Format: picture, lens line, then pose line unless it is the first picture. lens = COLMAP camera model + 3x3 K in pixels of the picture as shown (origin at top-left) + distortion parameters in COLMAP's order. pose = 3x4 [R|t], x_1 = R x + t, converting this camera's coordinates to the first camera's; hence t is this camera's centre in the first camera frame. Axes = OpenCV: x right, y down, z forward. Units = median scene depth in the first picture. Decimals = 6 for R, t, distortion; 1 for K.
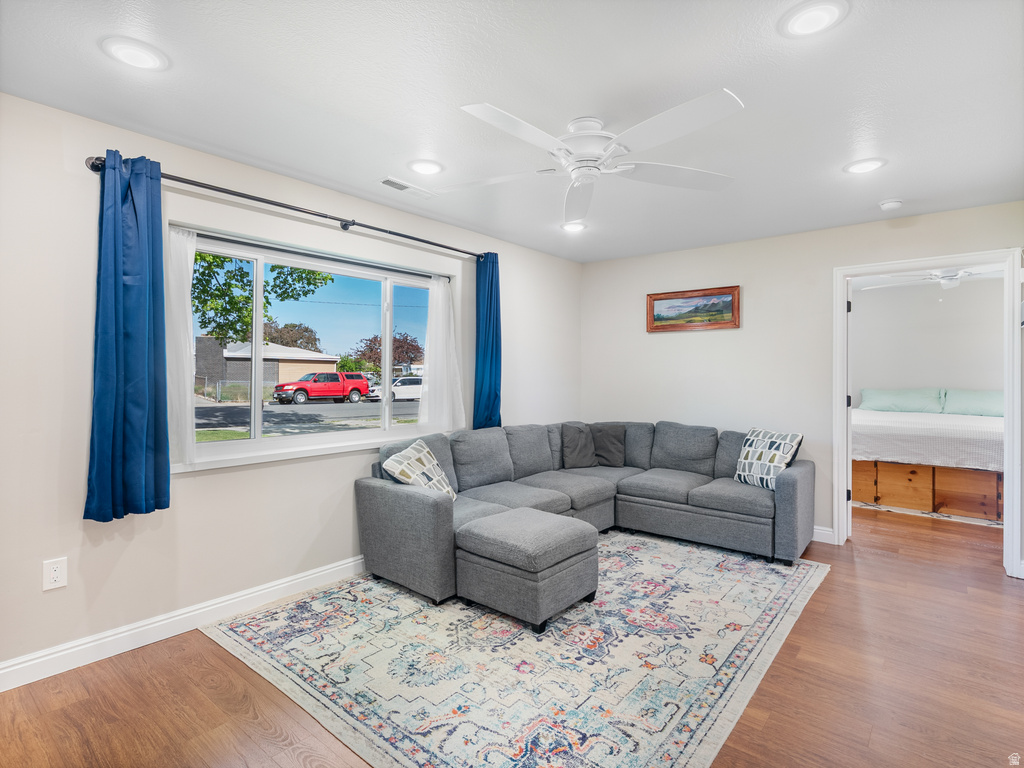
lens RADIAL K [[524.1, 0, 516.1], [0, 524.1, 376.1], [0, 0, 1]] dist [-0.010172, 0.005149]
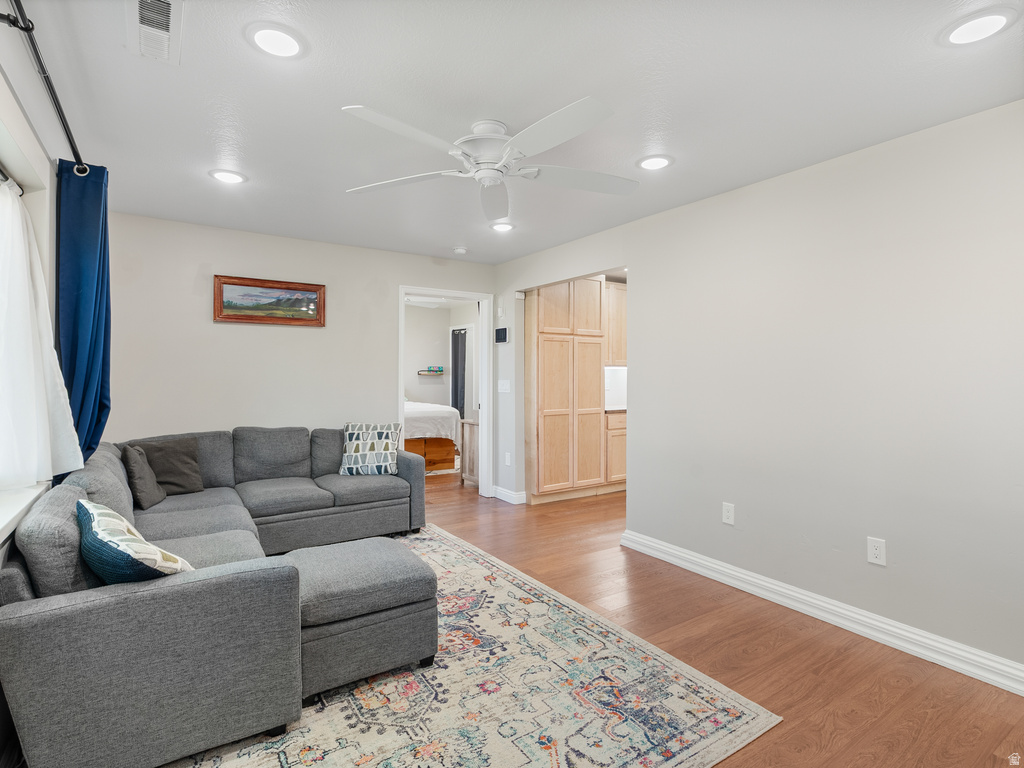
lens RADIAL K [[524.1, 0, 509.3], [0, 524.1, 377.1], [0, 0, 1]] dist [-0.010172, 0.005149]
pose [[0.290530, -0.008927, 0.956824, -0.708613], [0.002404, 0.999960, 0.008599, -0.003335], [-0.956863, -0.000198, 0.290540, 0.571516]]
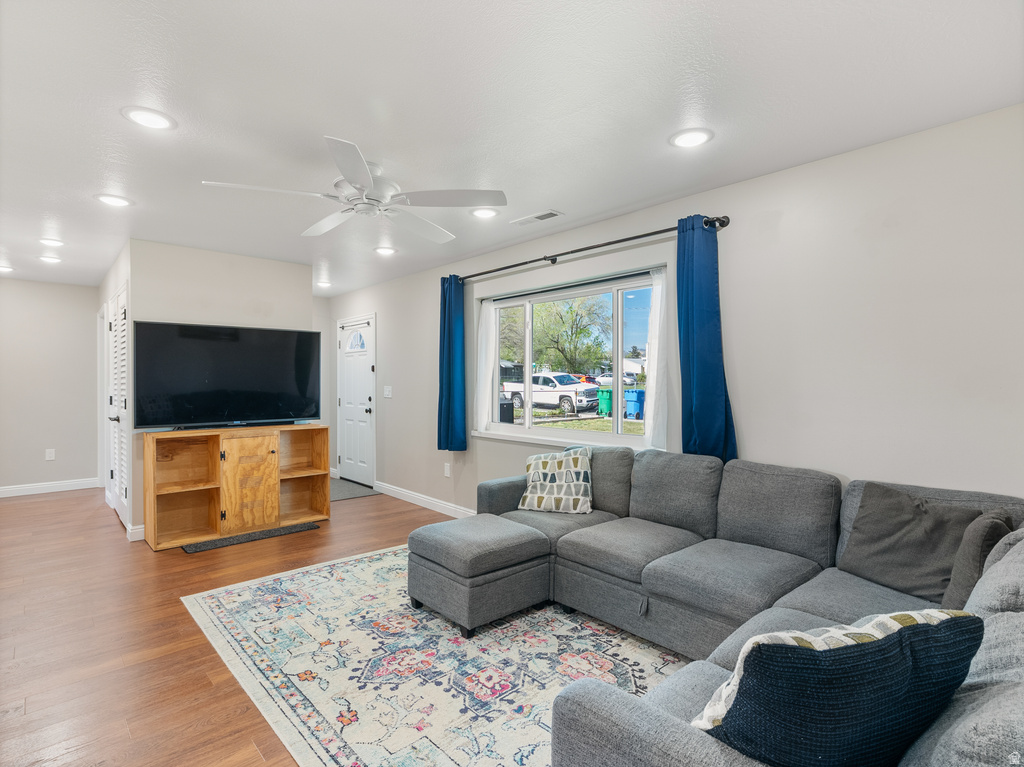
lens RADIAL K [[524.1, 0, 507.7], [0, 524.1, 389.4], [0, 0, 1]] dist [-0.010172, 0.005149]
pose [[-0.137896, 0.009283, -0.990403, 1.067814], [-0.007964, 0.999913, 0.010481, 0.001815], [0.990415, 0.009333, -0.137810, 1.263028]]
